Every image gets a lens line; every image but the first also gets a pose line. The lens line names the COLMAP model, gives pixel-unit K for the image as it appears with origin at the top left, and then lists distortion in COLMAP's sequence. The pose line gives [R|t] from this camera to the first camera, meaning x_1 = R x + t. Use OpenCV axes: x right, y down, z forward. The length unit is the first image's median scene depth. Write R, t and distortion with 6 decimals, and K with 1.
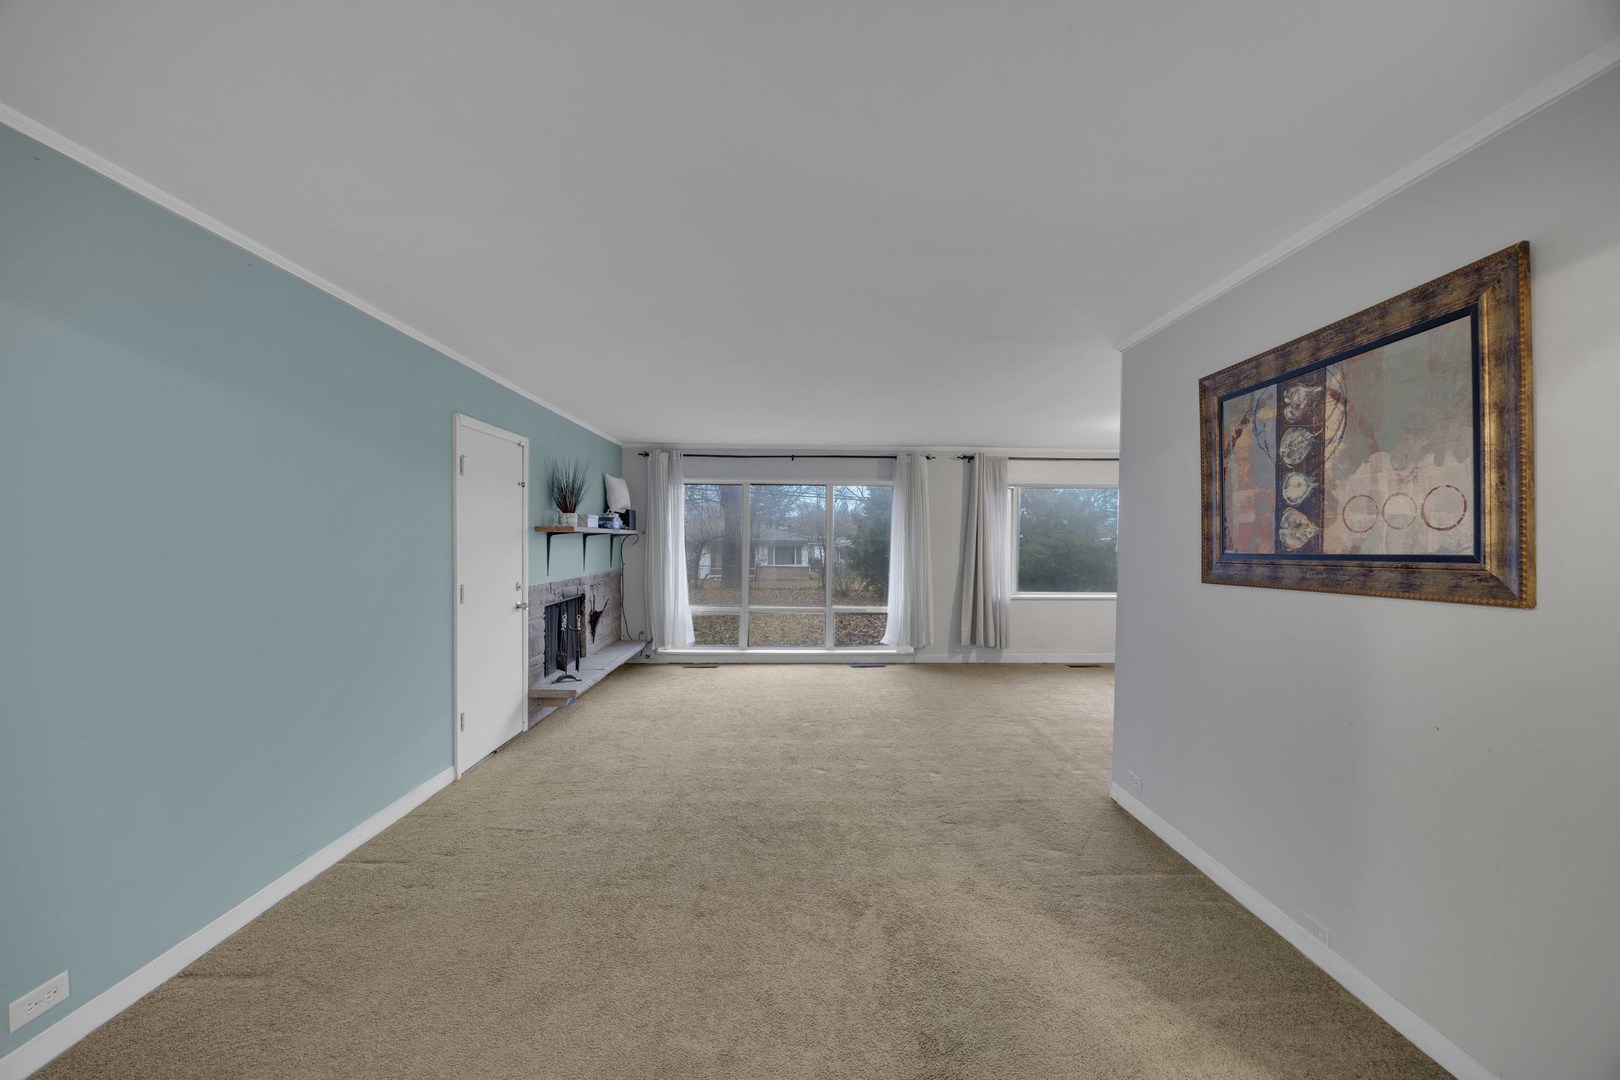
lens RADIAL K [[618.2, 0, 818.8], [0, 618.2, 547.7], [0, 0, 1]] dist [0.000411, -0.000628]
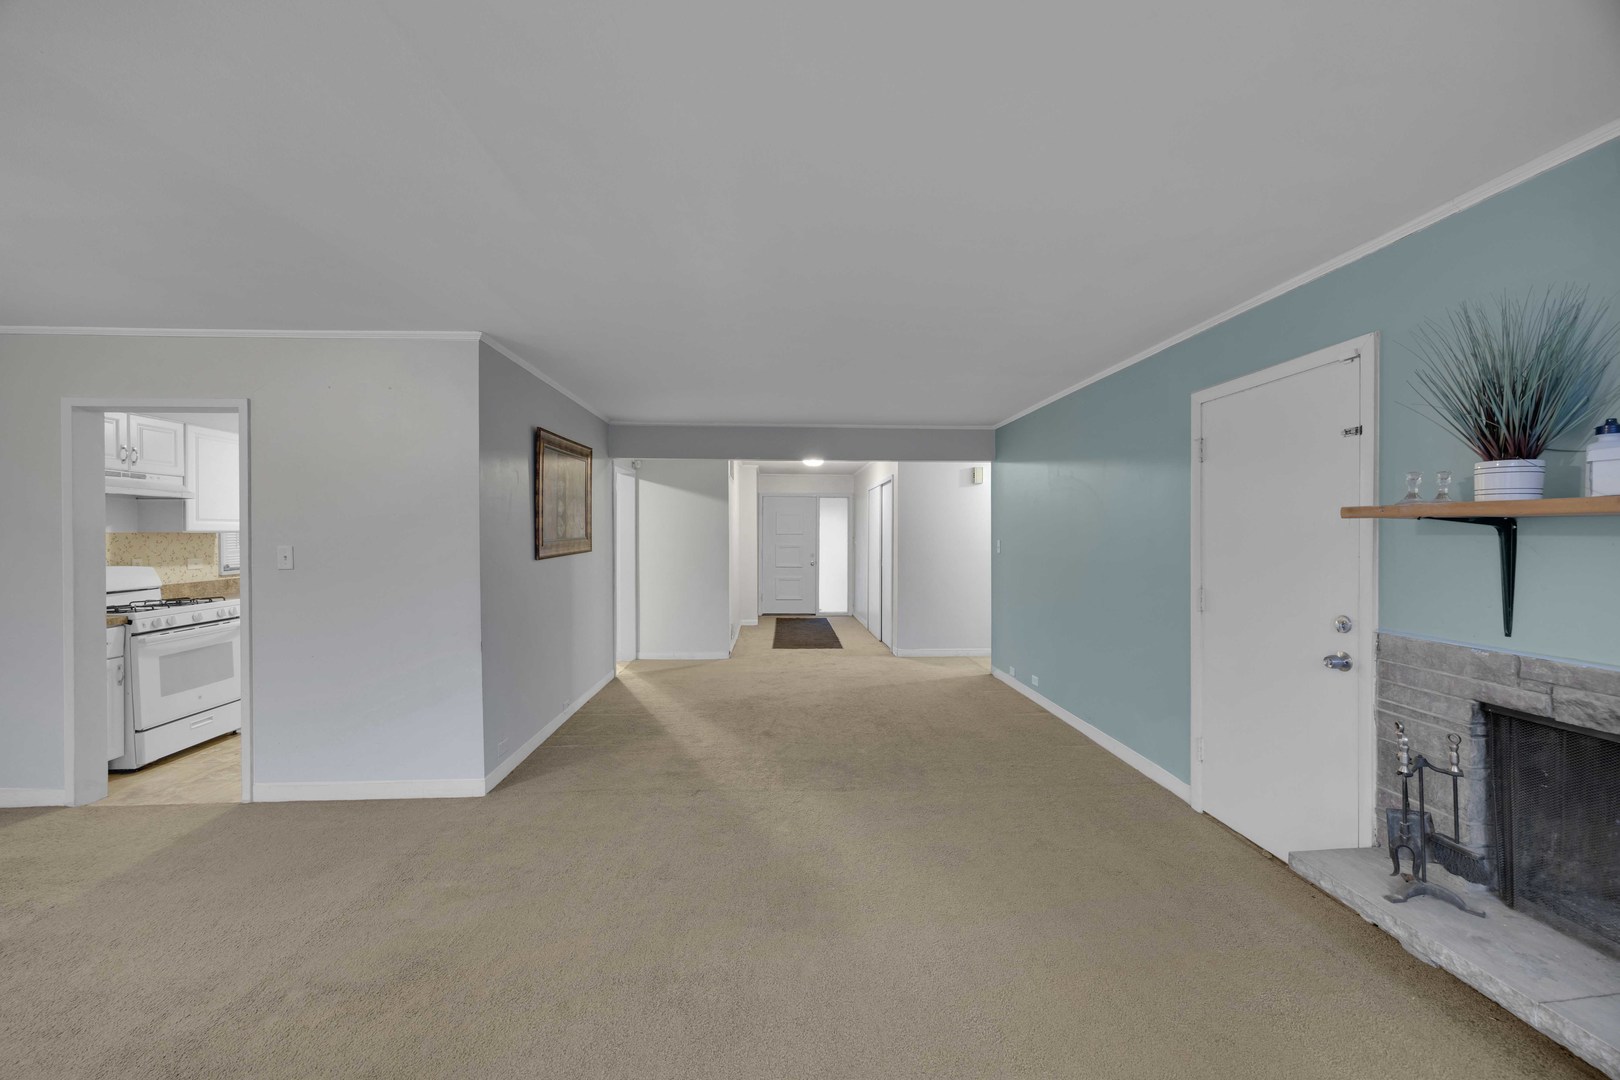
lens RADIAL K [[618.2, 0, 810.1], [0, 618.2, 533.5], [0, 0, 1]] dist [0.000411, -0.000628]
pose [[-0.999615, -0.007264, -0.026778, -0.014444], [-0.007595, 0.999896, 0.012282, -0.030613], [0.026686, 0.012480, -0.999566, 2.406965]]
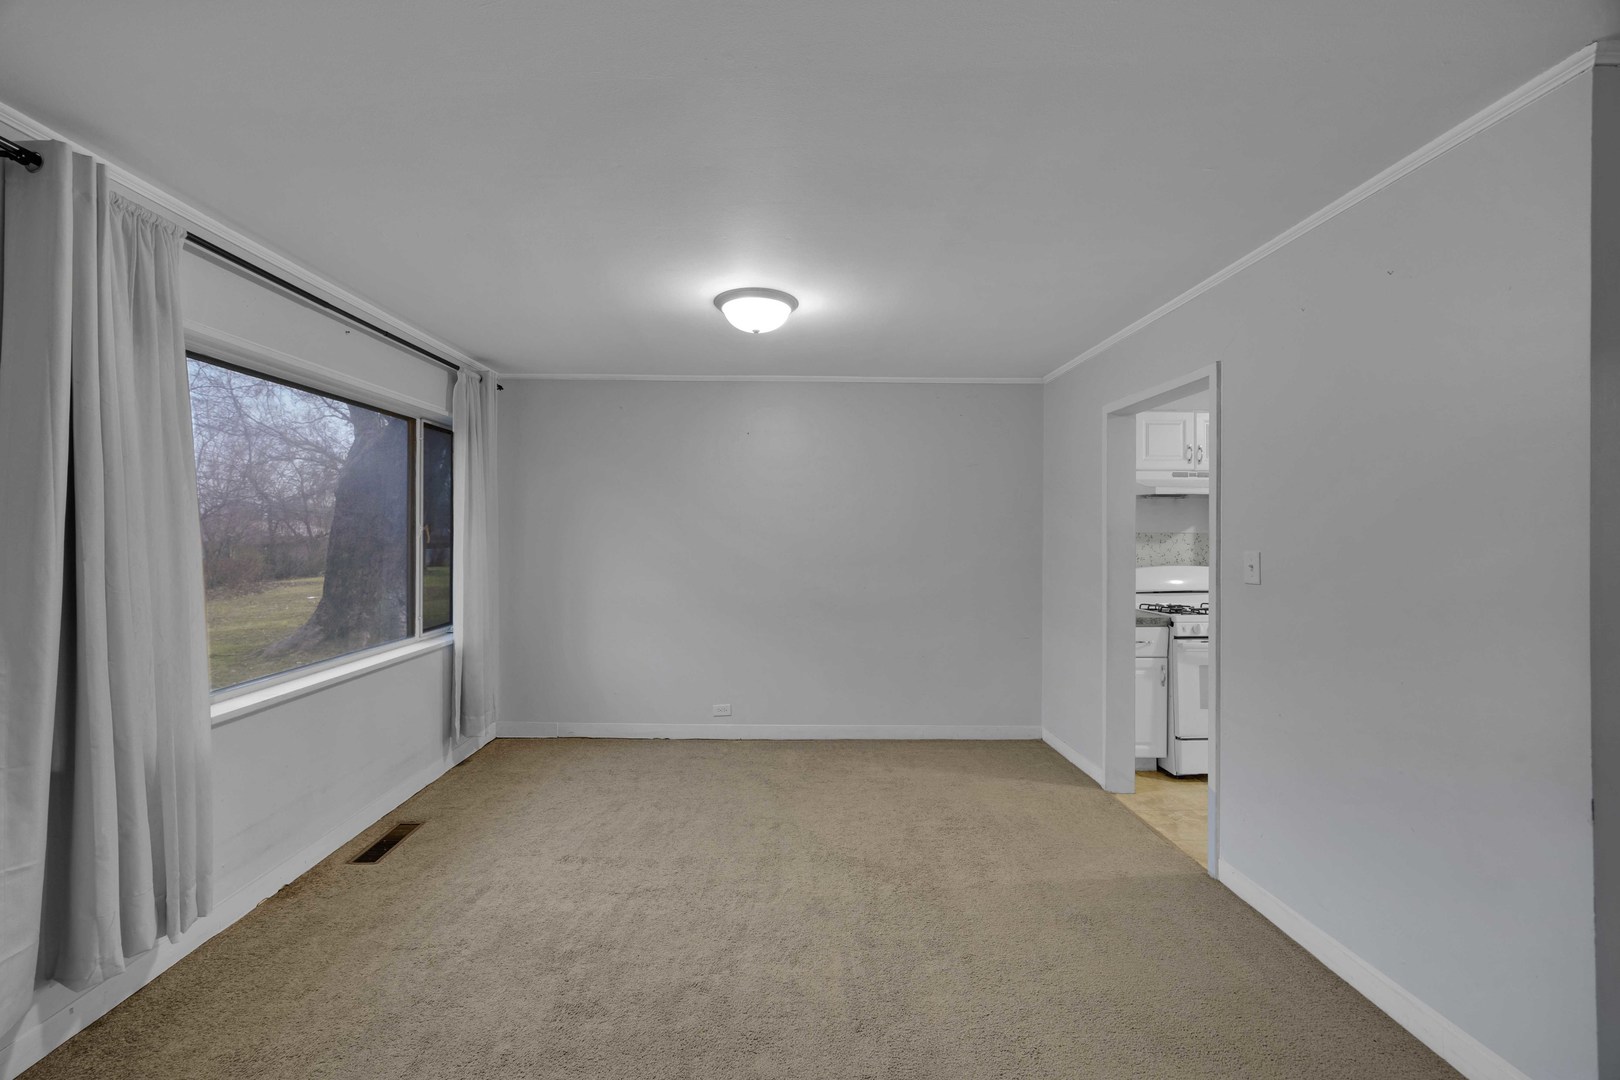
lens RADIAL K [[618.2, 0, 791.3], [0, 618.2, 534.8], [0, 0, 1]] dist [0.000411, -0.000628]
pose [[0.030357, -0.013153, 0.999453, 0.080508], [0.008060, 0.999884, 0.012914, -0.024417], [-0.999507, 0.007663, 0.030460, 1.828842]]
